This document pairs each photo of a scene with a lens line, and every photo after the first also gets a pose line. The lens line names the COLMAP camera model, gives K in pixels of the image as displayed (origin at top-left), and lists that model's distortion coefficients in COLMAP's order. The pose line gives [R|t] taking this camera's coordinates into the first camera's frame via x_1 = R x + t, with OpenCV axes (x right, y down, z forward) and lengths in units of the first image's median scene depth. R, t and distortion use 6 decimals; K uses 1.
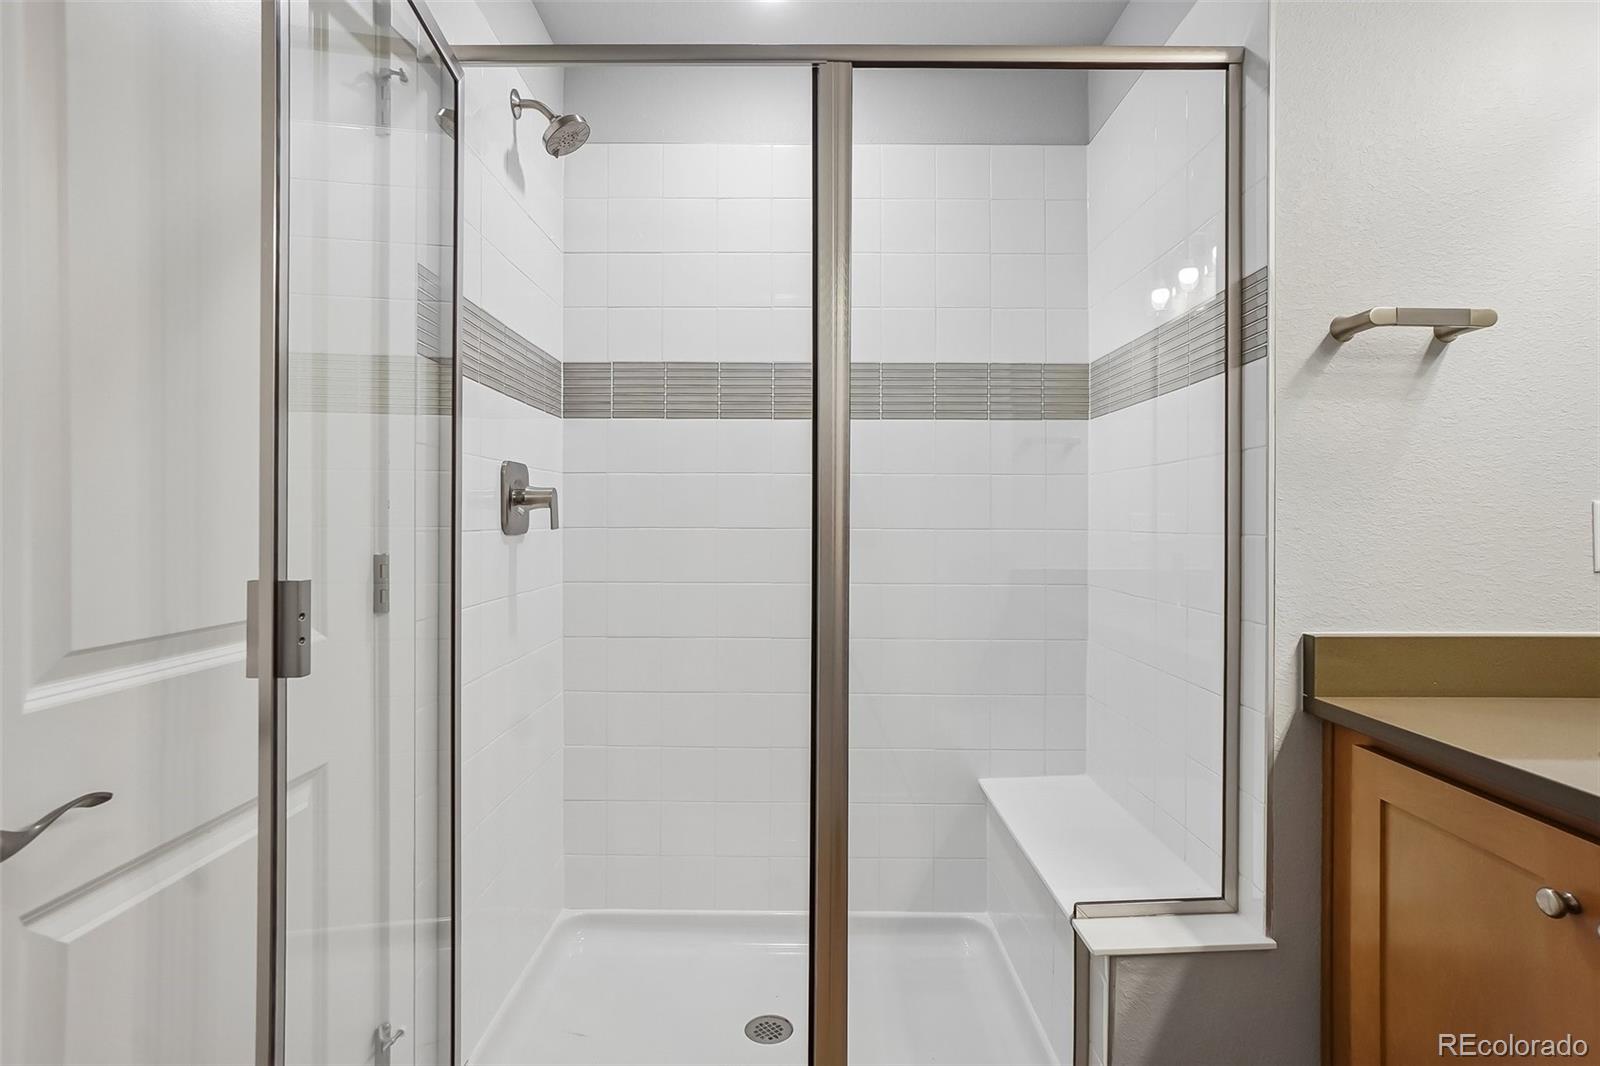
lens RADIAL K [[824.7, 0, 827.5], [0, 824.7, 529.7], [0, 0, 1]] dist [-0.018106, 0.013943]
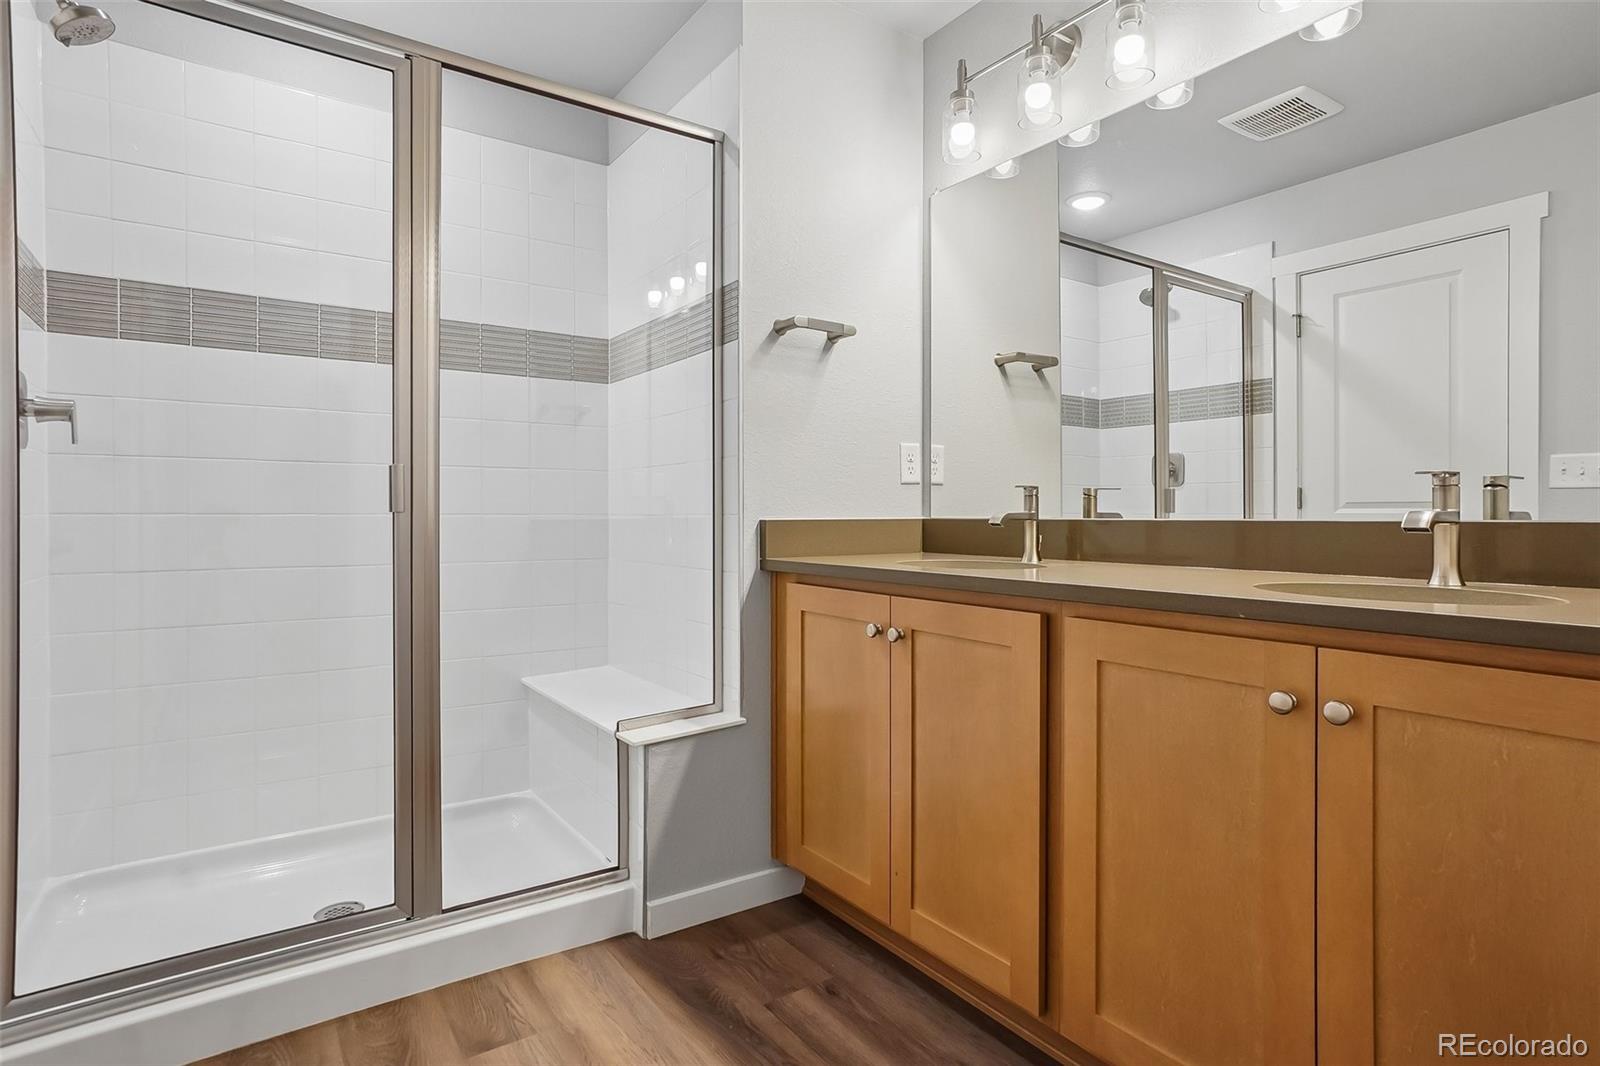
lens RADIAL K [[824.7, 0, 798.8], [0, 824.7, 529.9], [0, 0, 1]] dist [-0.018106, 0.013943]
pose [[0.835144, -0.007939, 0.549974, -0.213578], [0.005291, 0.999966, 0.006401, 0.132204], [-0.550006, -0.002436, 0.835157, -0.338828]]
